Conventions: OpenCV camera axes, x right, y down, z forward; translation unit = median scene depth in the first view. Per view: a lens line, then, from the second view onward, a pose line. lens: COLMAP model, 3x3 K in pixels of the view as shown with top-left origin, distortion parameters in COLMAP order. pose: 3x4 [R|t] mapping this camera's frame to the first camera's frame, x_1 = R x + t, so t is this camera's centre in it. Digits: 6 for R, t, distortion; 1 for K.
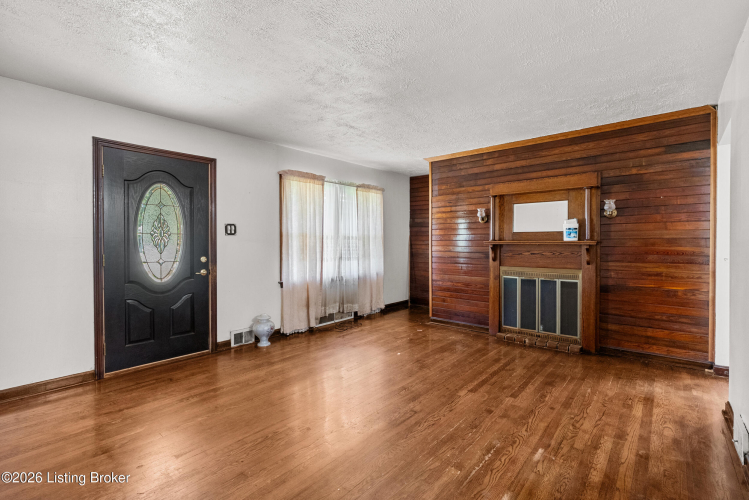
lens RADIAL K [[342.8, 0, 376.2], [0, 342.8, 246.1], [0, 0, 1]] dist [-0.000997, 0.000540]
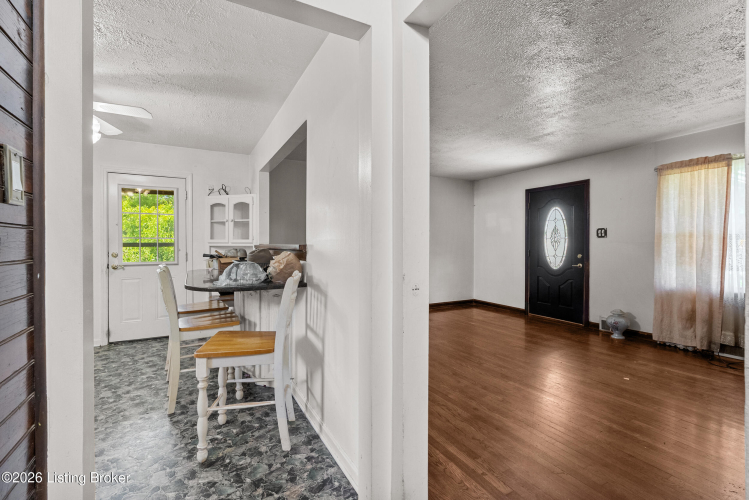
lens RADIAL K [[342.8, 0, 376.2], [0, 342.8, 246.1], [0, 0, 1]] dist [-0.000997, 0.000540]
pose [[-0.356634, 0.007965, -0.934210, 0.997246], [-0.008729, 0.999892, 0.011858, -0.009407], [0.934203, 0.012383, -0.356526, 0.693702]]
